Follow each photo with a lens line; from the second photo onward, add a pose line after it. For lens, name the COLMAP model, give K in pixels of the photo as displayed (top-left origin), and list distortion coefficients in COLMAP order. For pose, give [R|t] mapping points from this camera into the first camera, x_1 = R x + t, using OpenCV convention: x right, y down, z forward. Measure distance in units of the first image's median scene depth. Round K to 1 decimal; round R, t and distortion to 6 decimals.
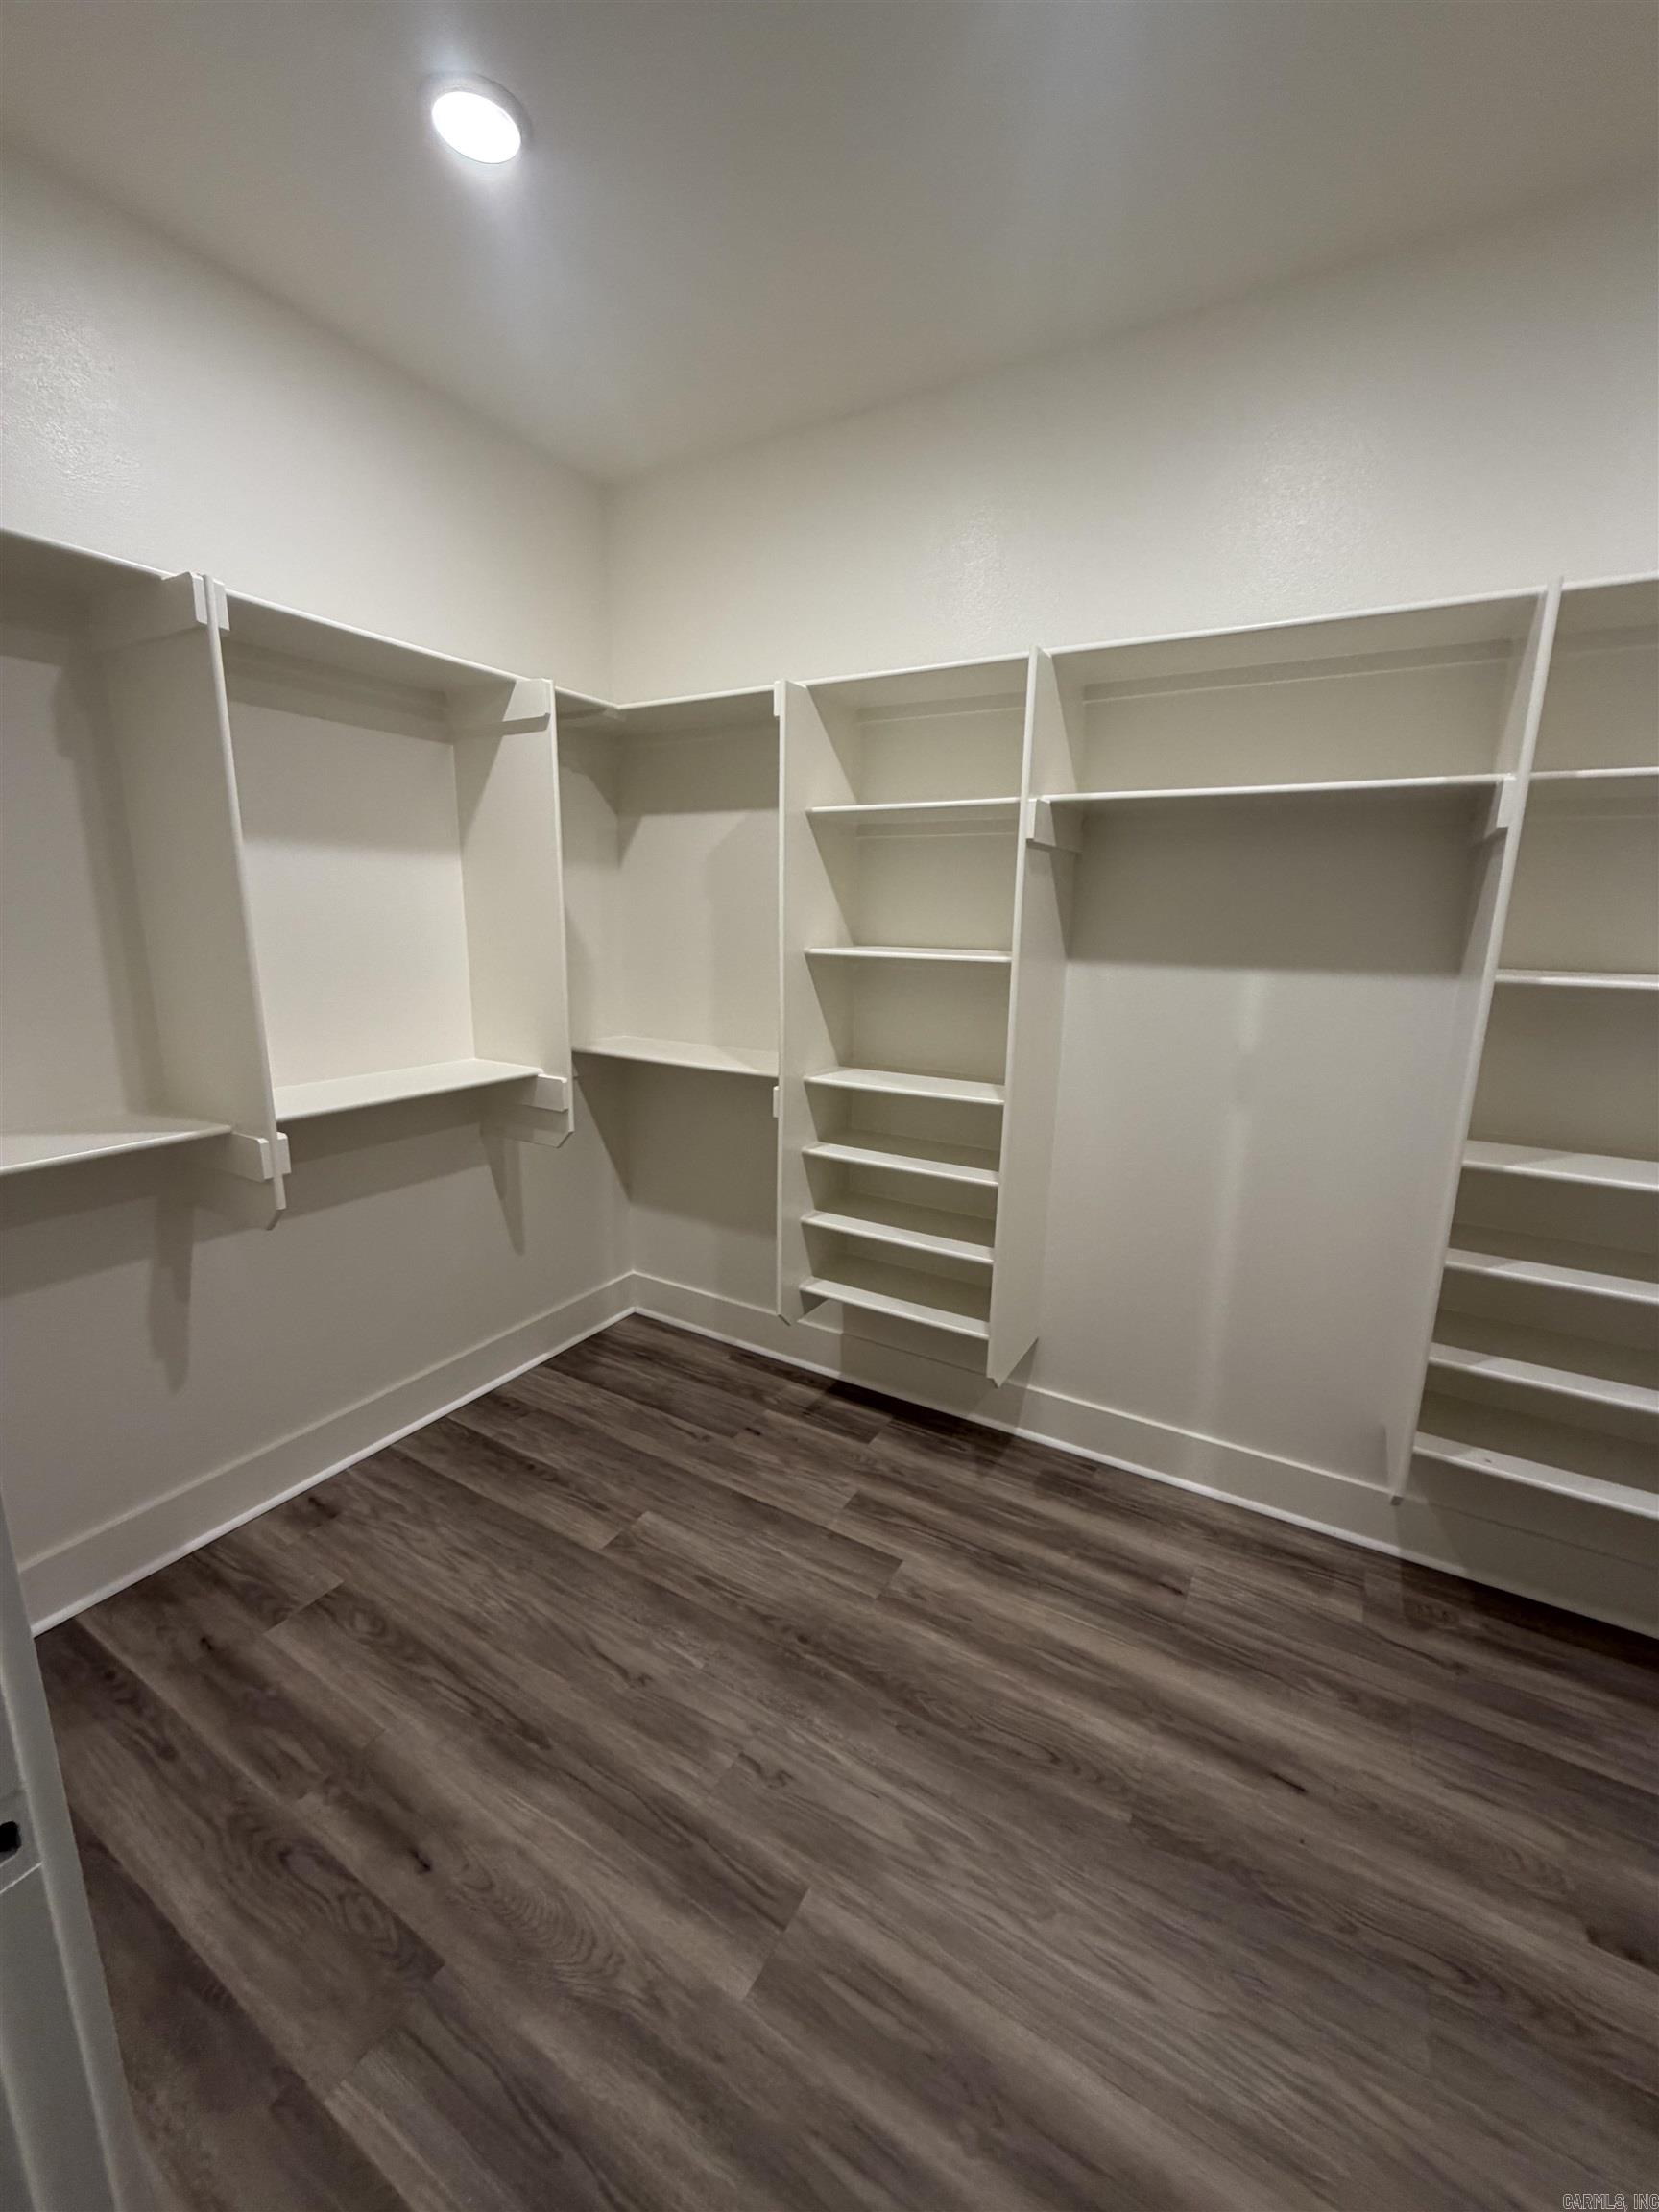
lens RADIAL K [[875.8, 0, 830.3], [0, 875.8, 1108.5], [0, 0, 1]] dist [-0.002181, 0.000462]
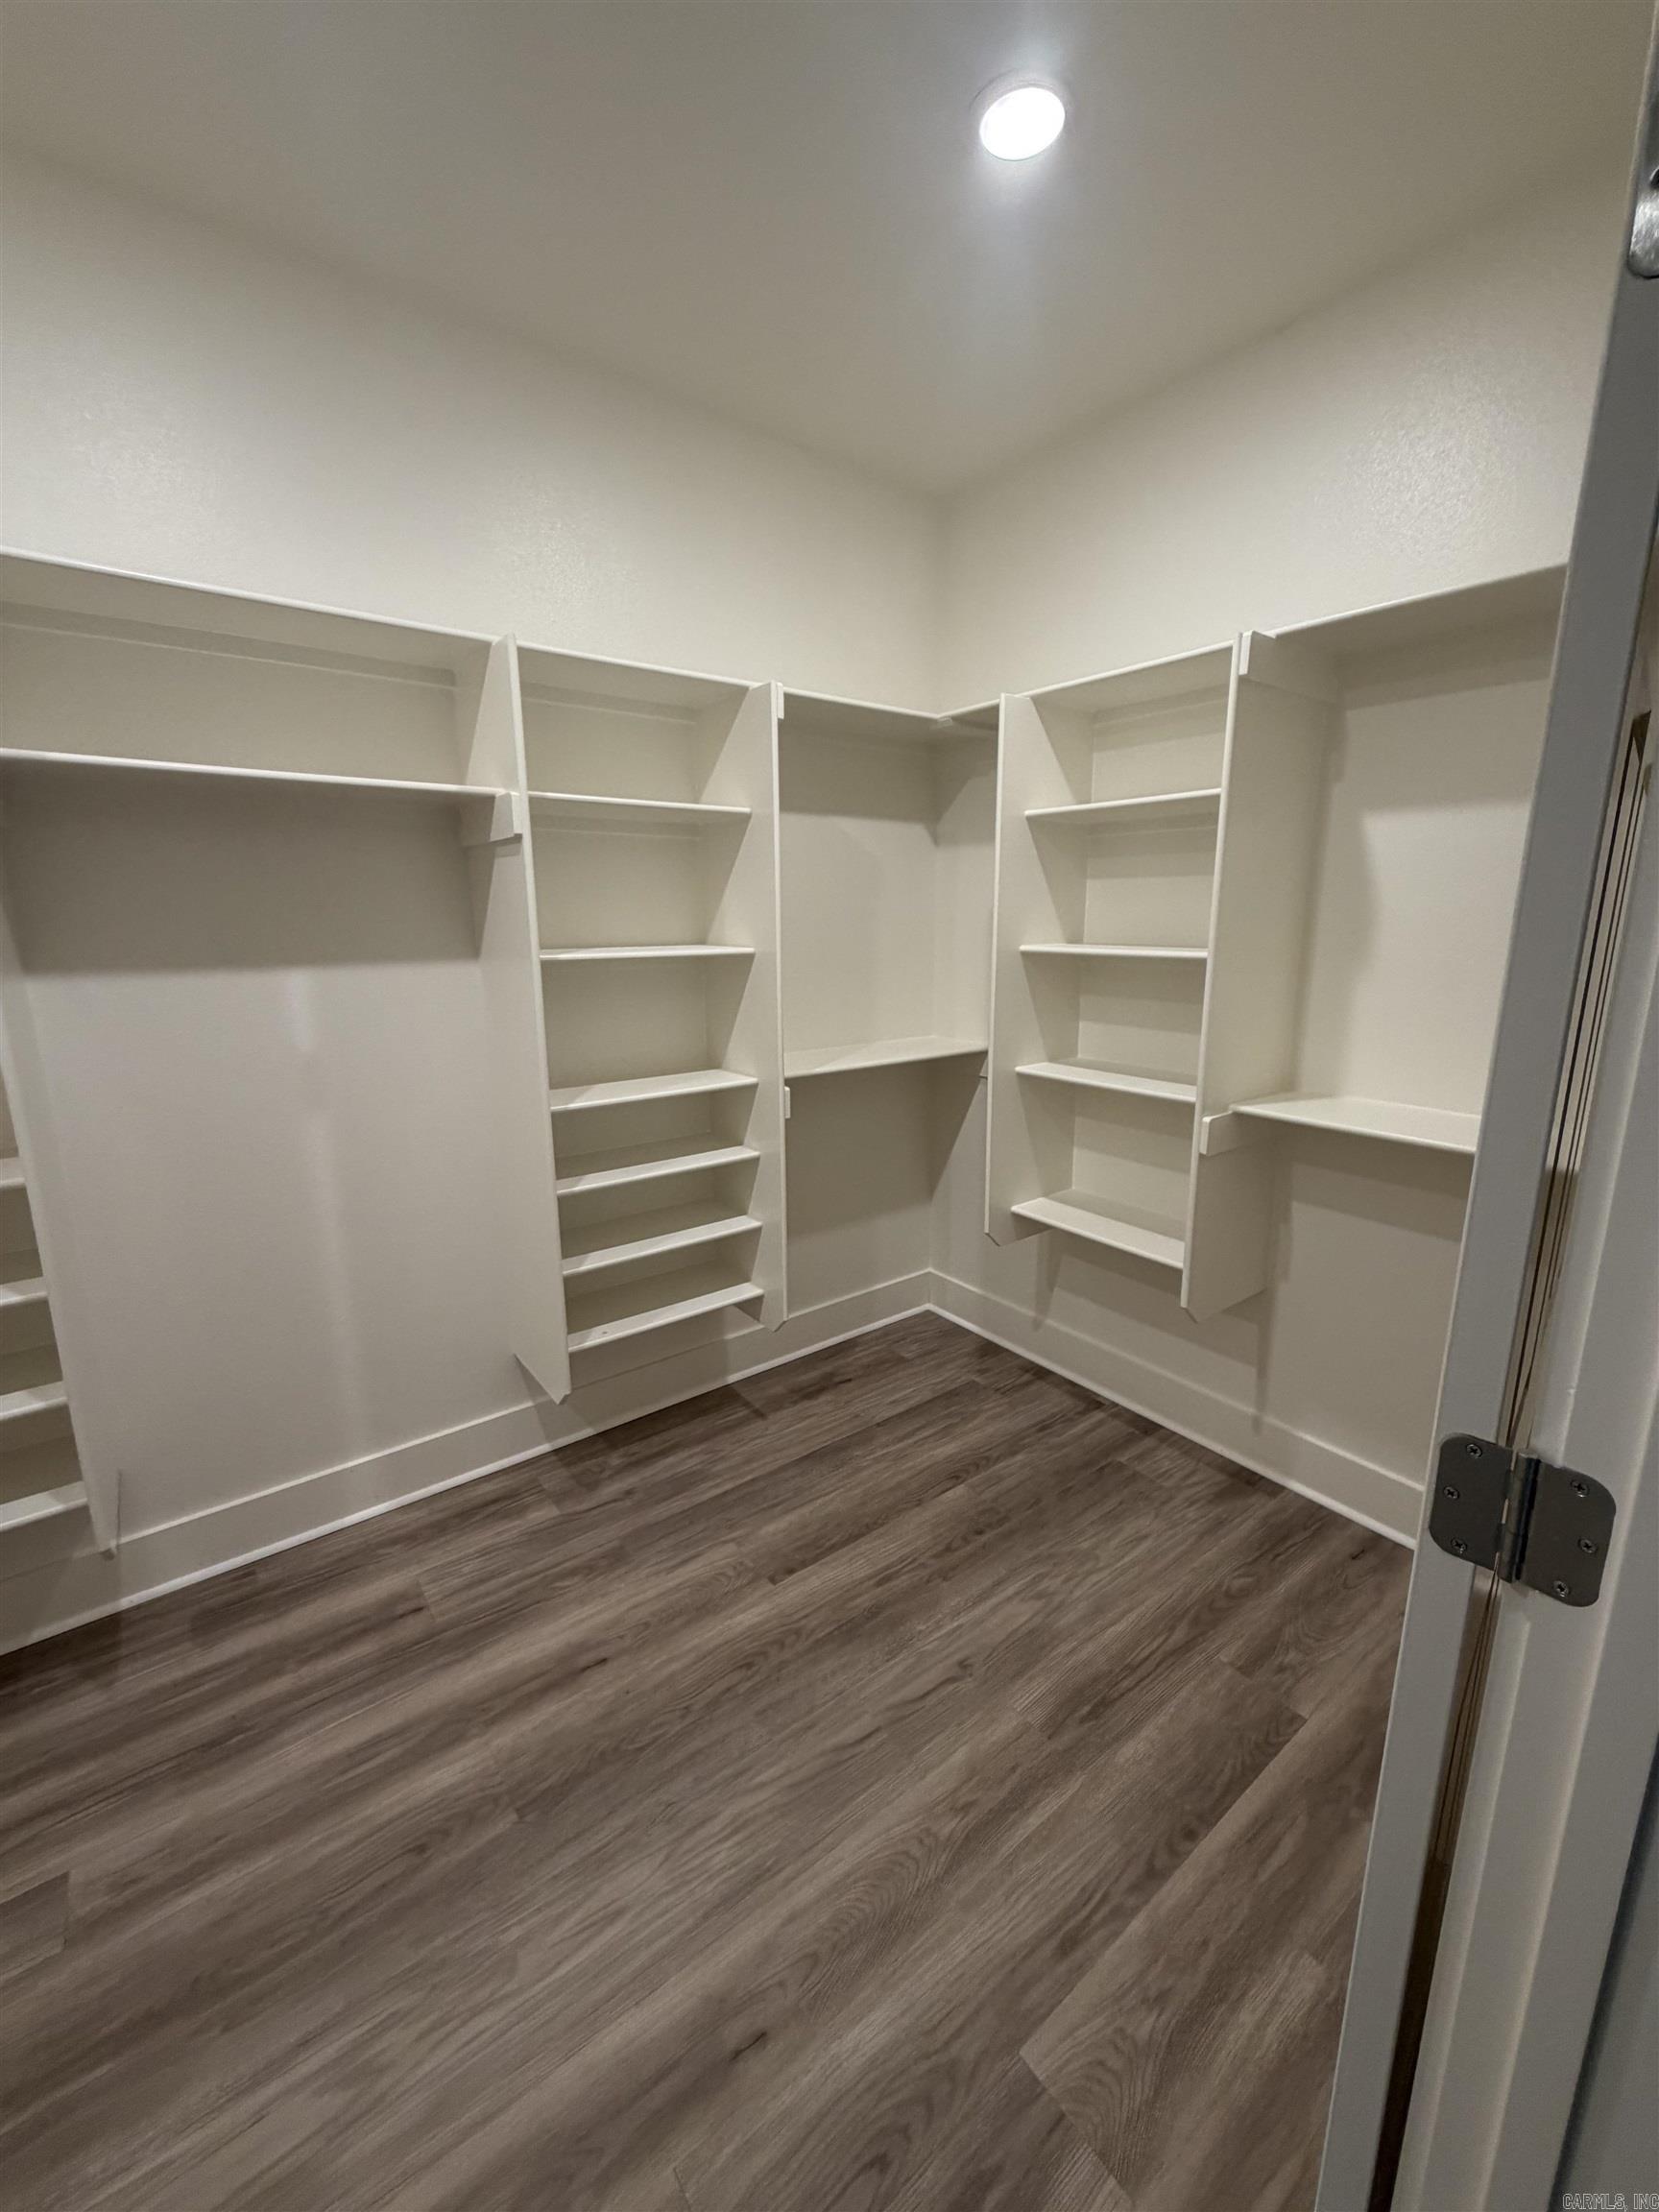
lens RADIAL K [[889.0, 0, 824.4], [0, 889.0, 1103.1], [0, 0, 1]] dist [0.003357, -0.000480]
pose [[0.378774, -0.213380, 0.900555, -0.230418], [0.214016, 0.966878, 0.139080, -0.033533], [-0.900404, 0.140053, 0.411895, 0.131892]]
